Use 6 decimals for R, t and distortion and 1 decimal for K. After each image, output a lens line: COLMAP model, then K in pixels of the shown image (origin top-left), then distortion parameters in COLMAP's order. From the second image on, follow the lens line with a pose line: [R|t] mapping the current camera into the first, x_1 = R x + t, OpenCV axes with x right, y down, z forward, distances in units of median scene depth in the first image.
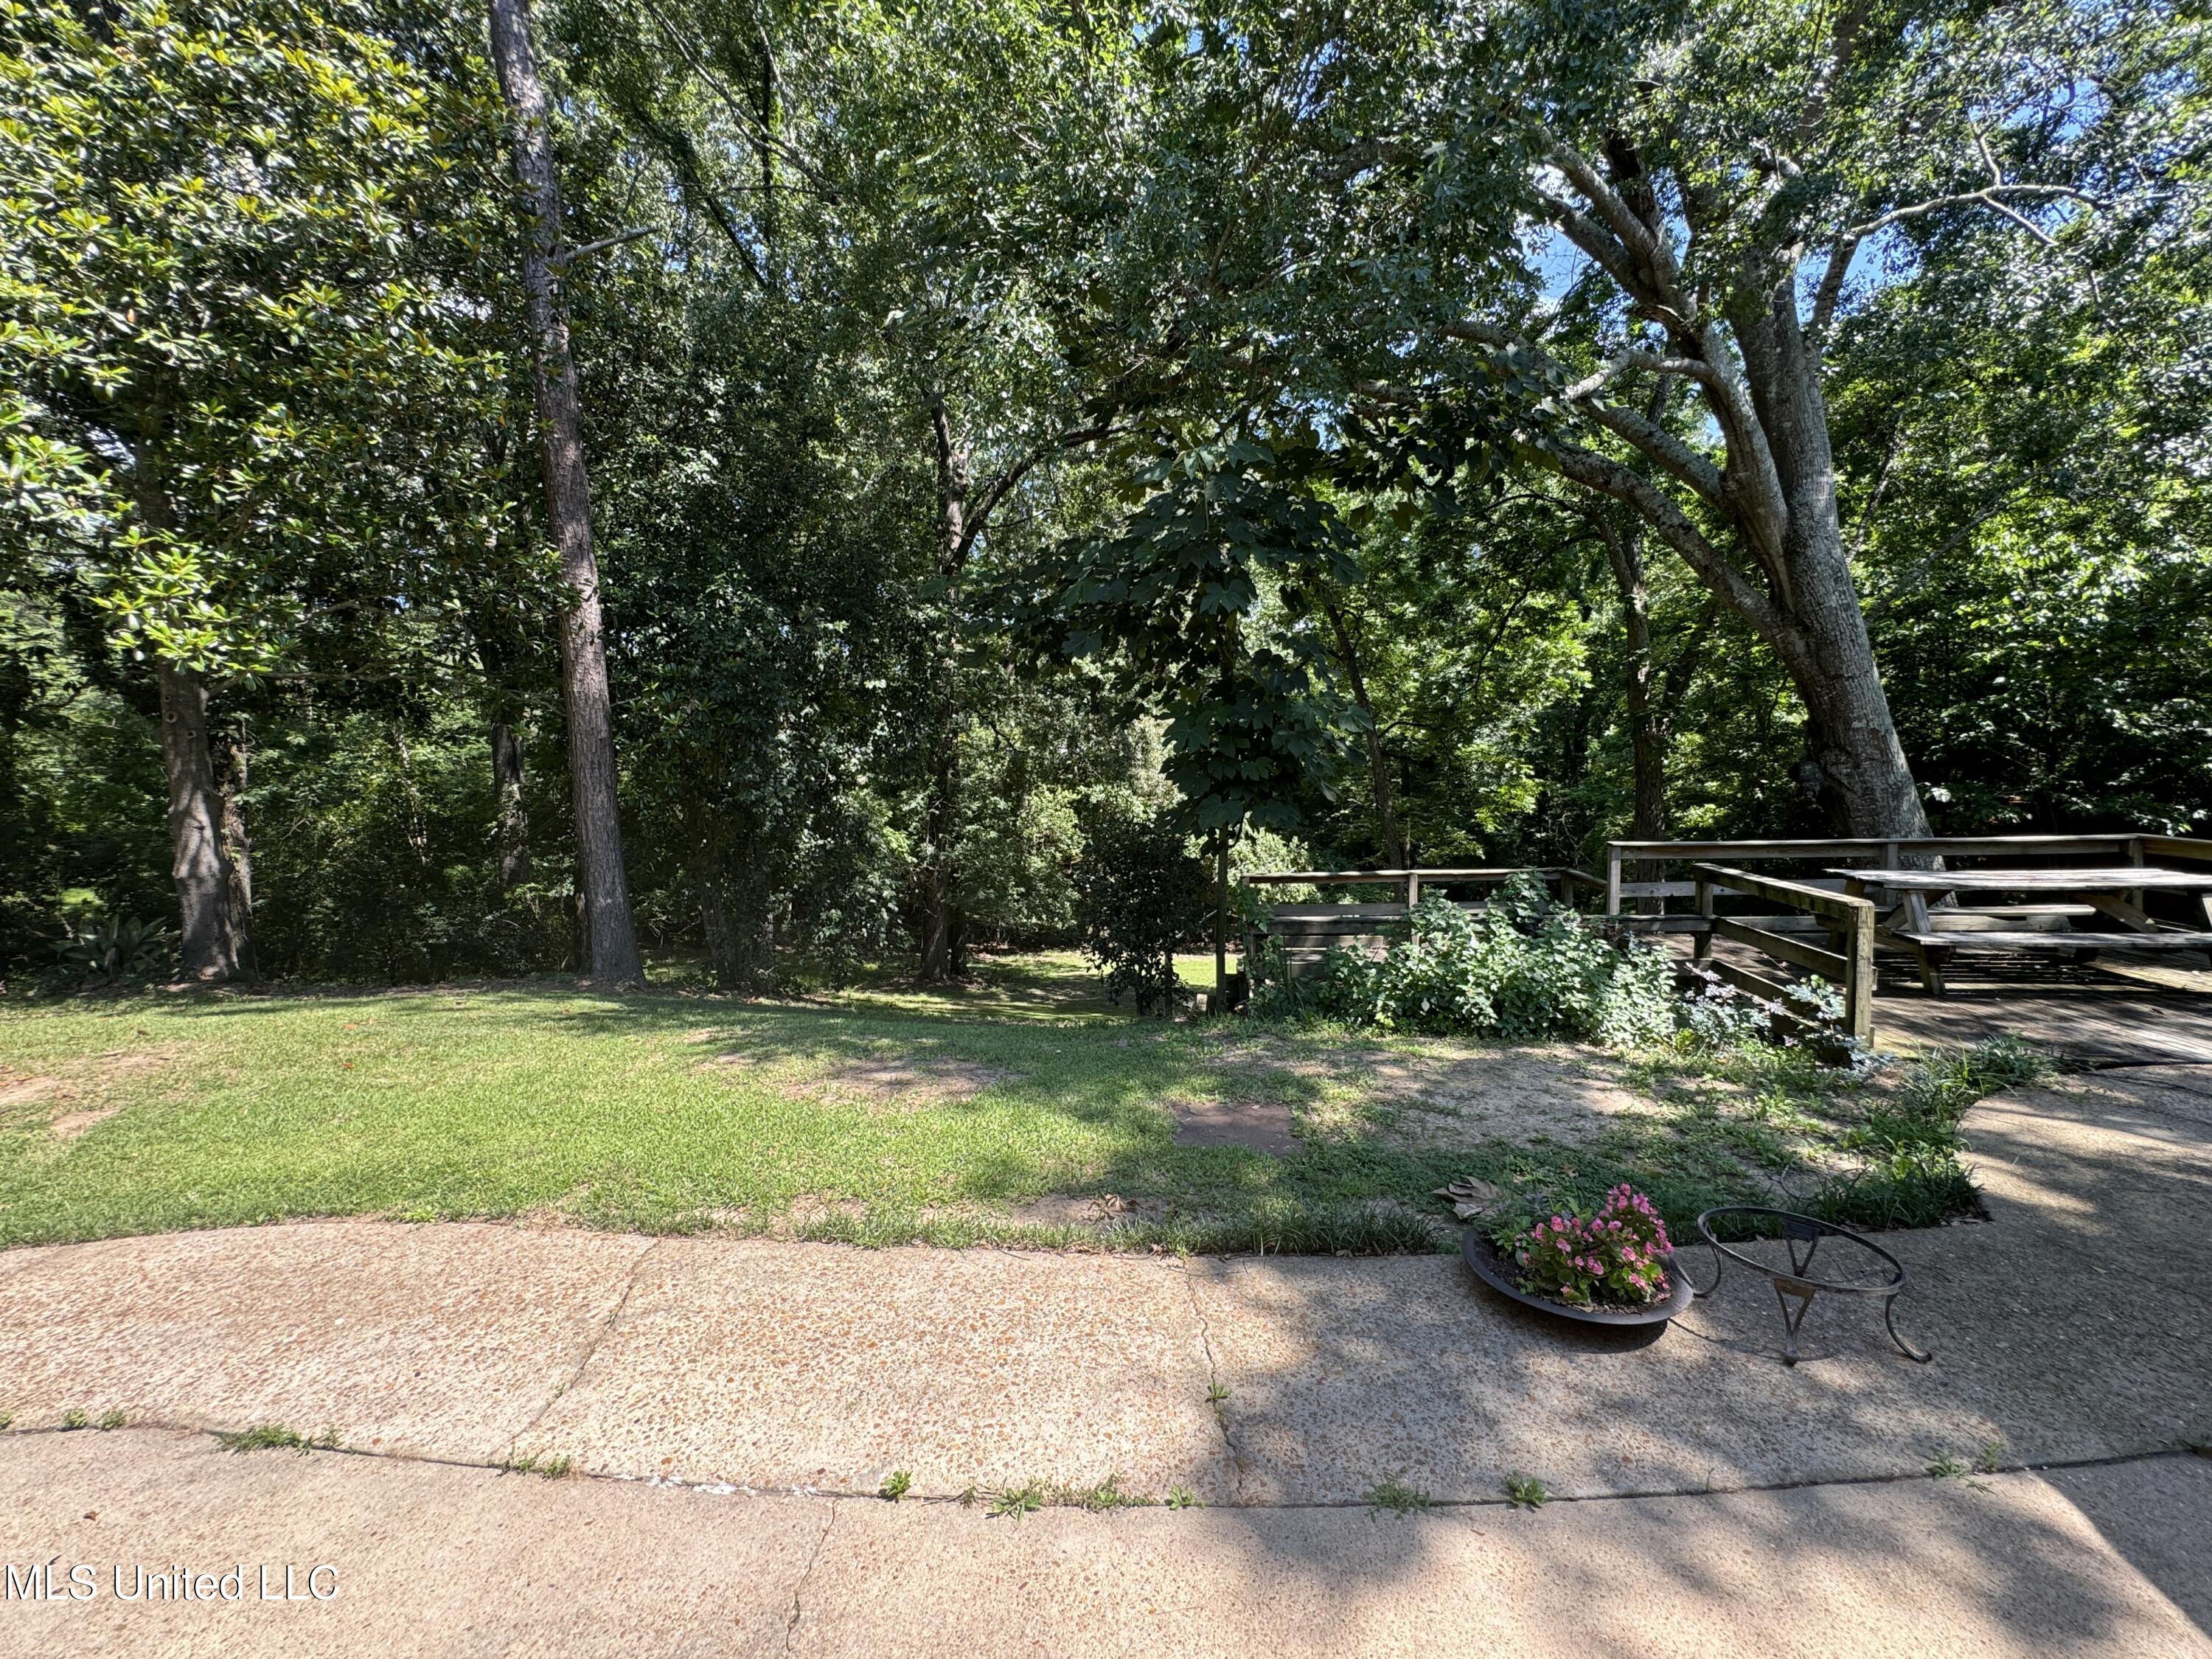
lens RADIAL K [[889.9, 0, 1103.0], [0, 889.9, 828.7], [0, 0, 1]] dist [0.001766, -0.000025]
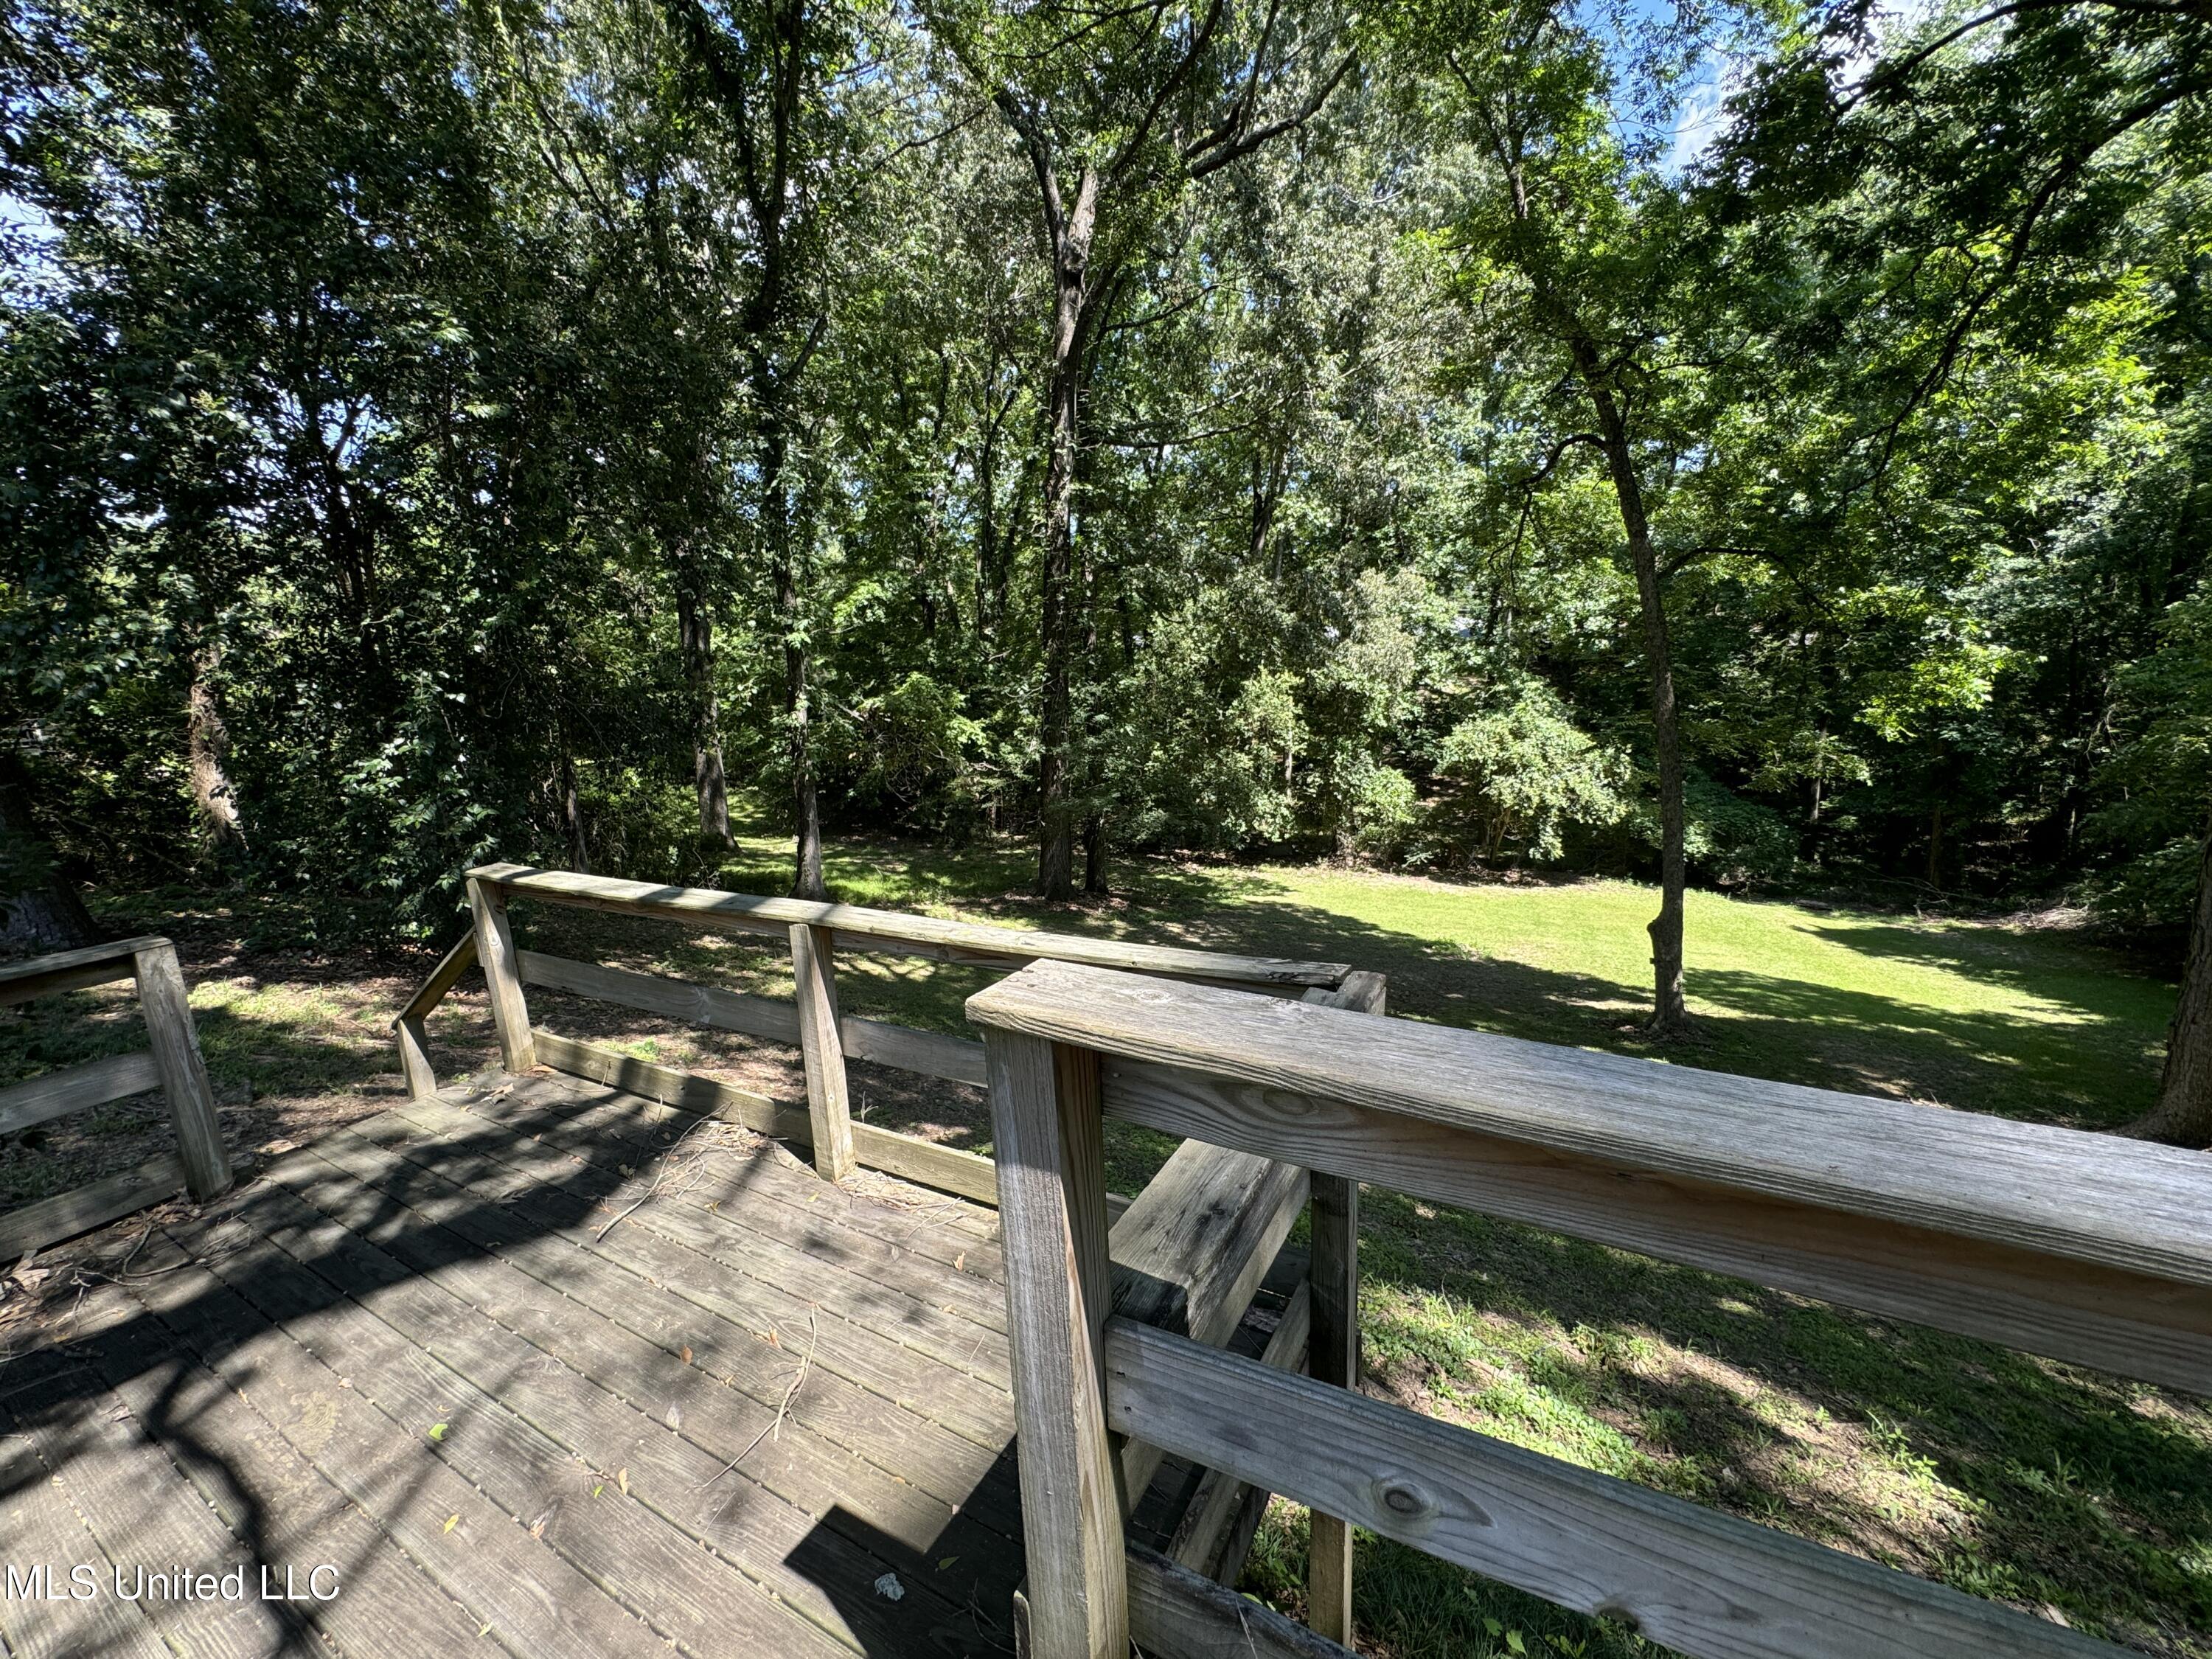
lens RADIAL K [[890.1, 0, 1106.0], [0, 890.1, 829.5], [0, 0, 1]] dist [0.001360, 0.000576]
pose [[0.925725, 0.063881, -0.372763, 0.189550], [-0.016811, 0.991608, 0.128186, -0.005119], [0.377823, -0.112398, 0.919030, 0.278037]]
